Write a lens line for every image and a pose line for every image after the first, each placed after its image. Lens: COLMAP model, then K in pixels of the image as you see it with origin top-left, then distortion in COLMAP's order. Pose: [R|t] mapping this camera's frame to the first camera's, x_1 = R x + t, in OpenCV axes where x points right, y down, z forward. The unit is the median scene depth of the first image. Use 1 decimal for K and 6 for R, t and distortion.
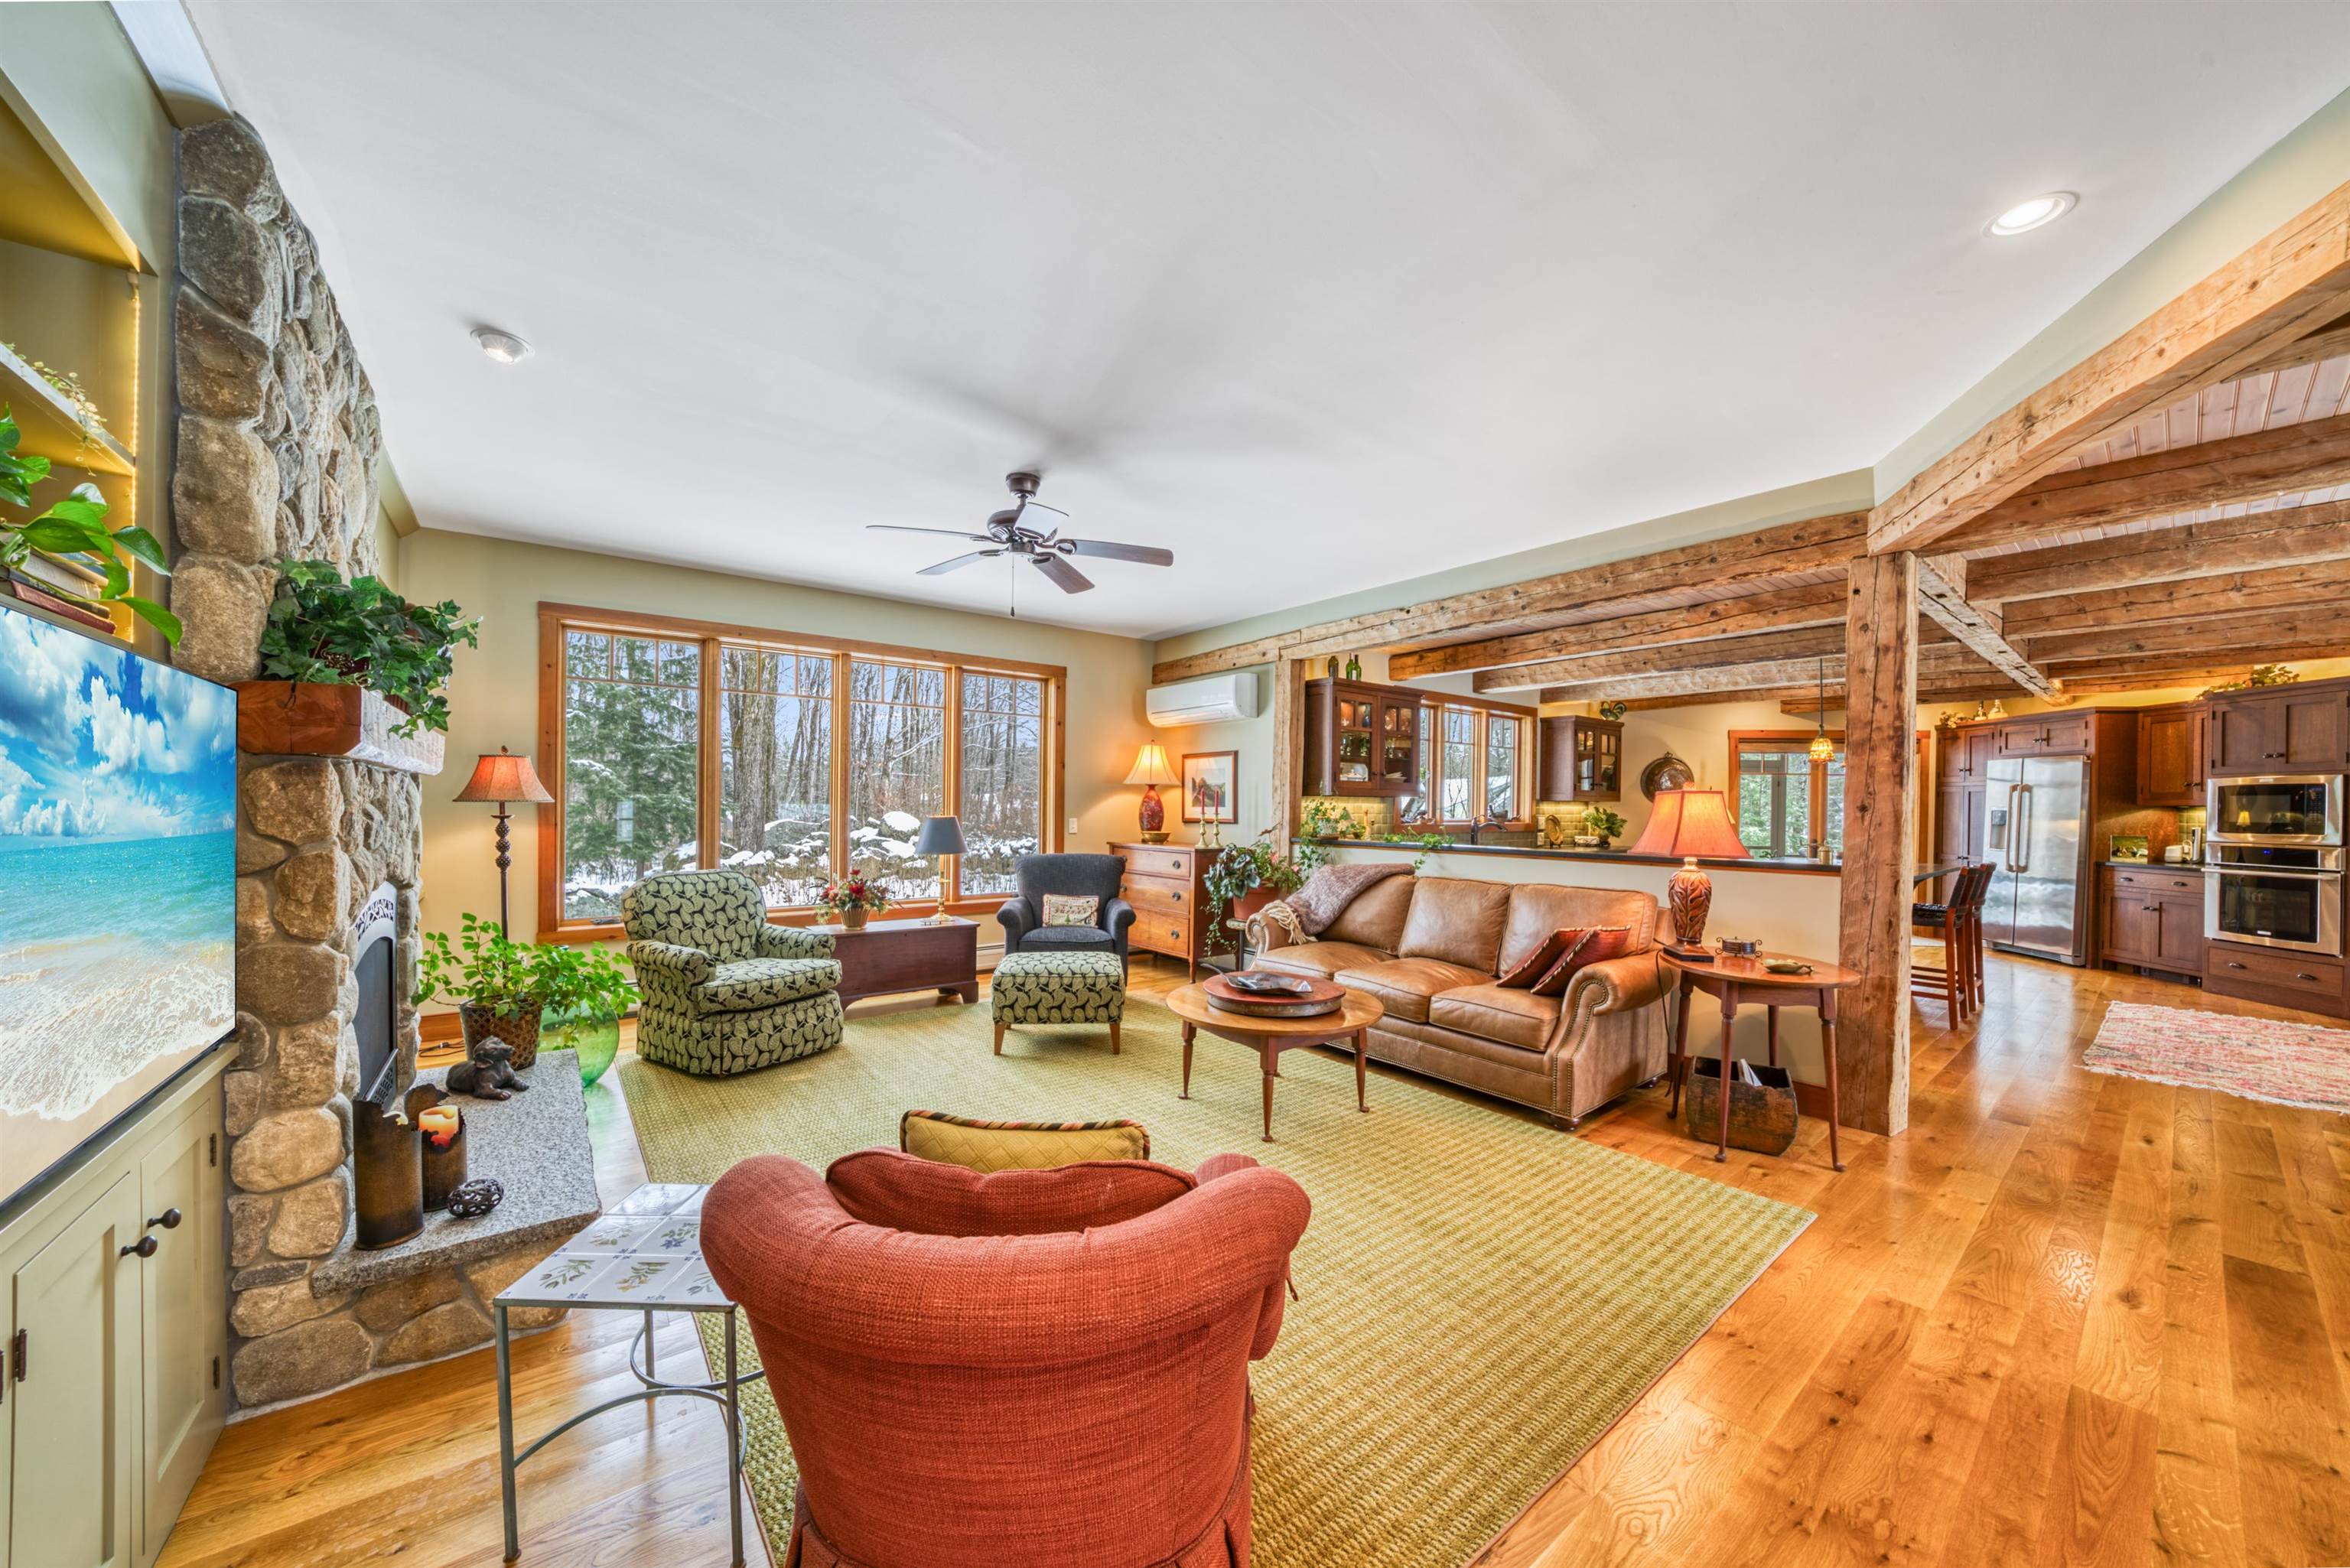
lens RADIAL K [[809.0, 0, 1169.1], [0, 809.0, 817.8], [0, 0, 1]] dist [-0.018573, 0.002148]
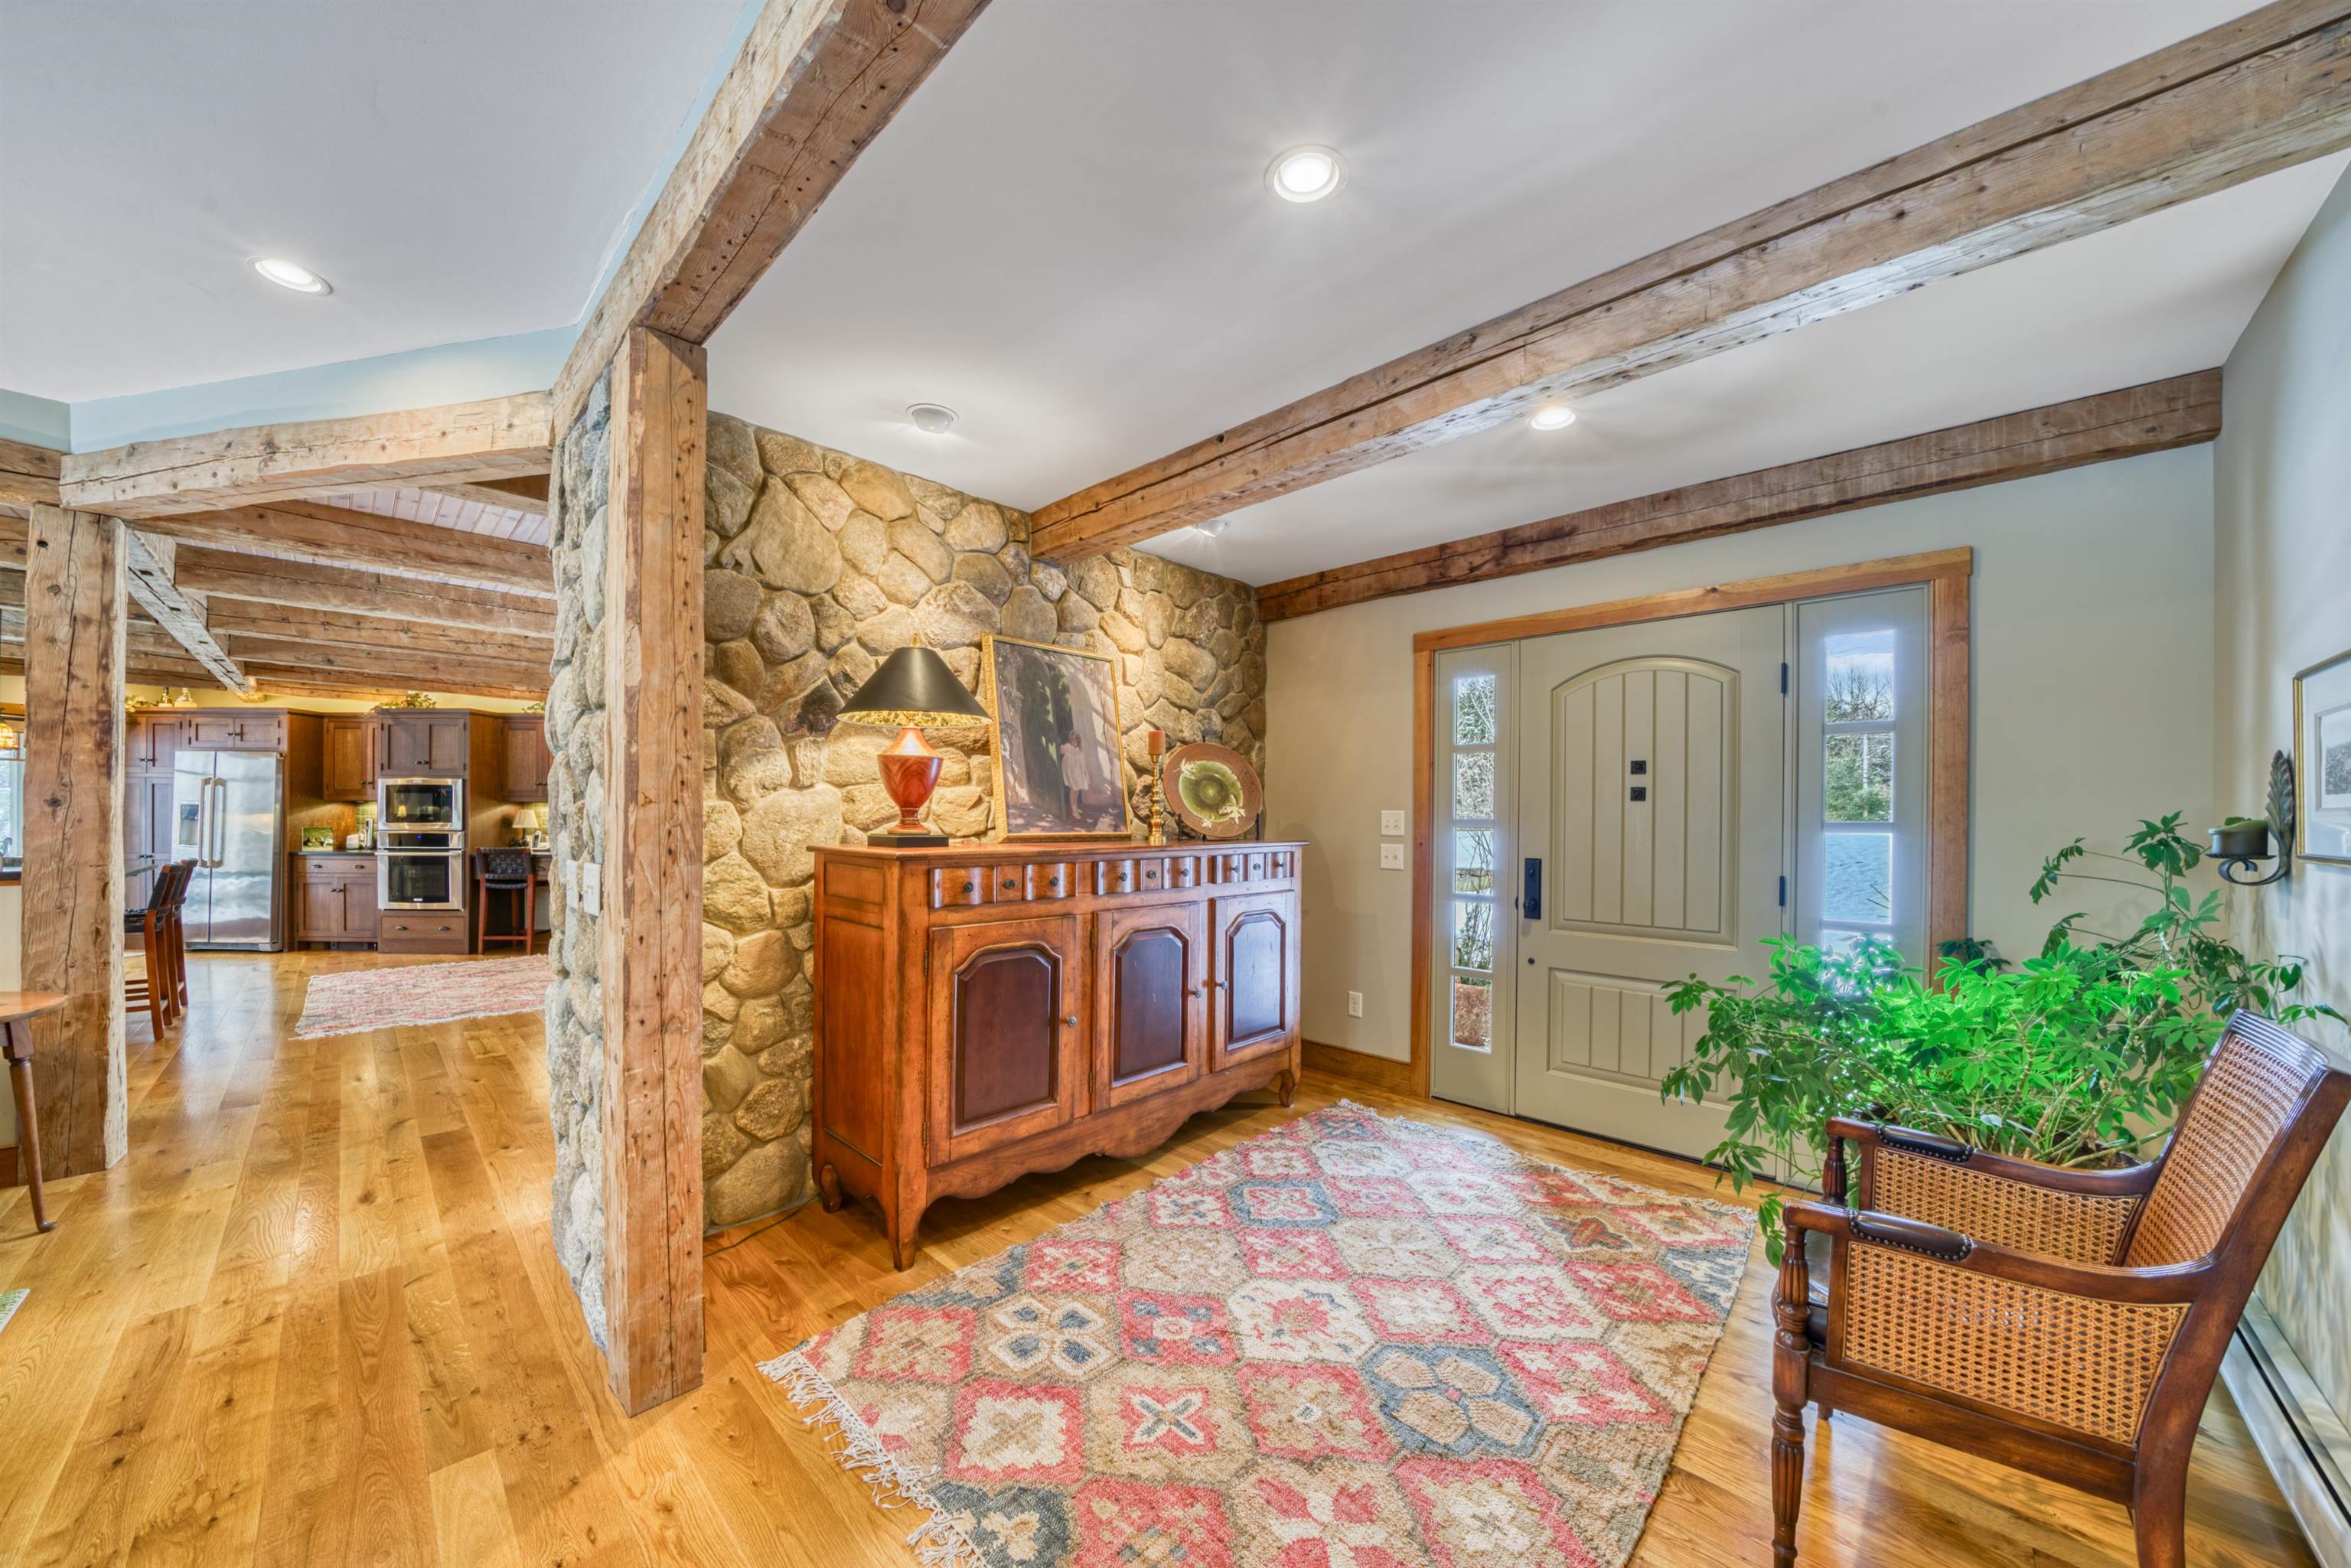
lens RADIAL K [[809.4, 0, 1188.1], [0, 809.4, 805.8], [0, 0, 1]] dist [-0.018573, 0.002148]
pose [[-0.162332, -0.000017, 0.986736, -0.117526], [0.007210, 0.999973, 0.001204, -0.000075], [-0.986710, 0.007310, -0.162328, -0.041463]]
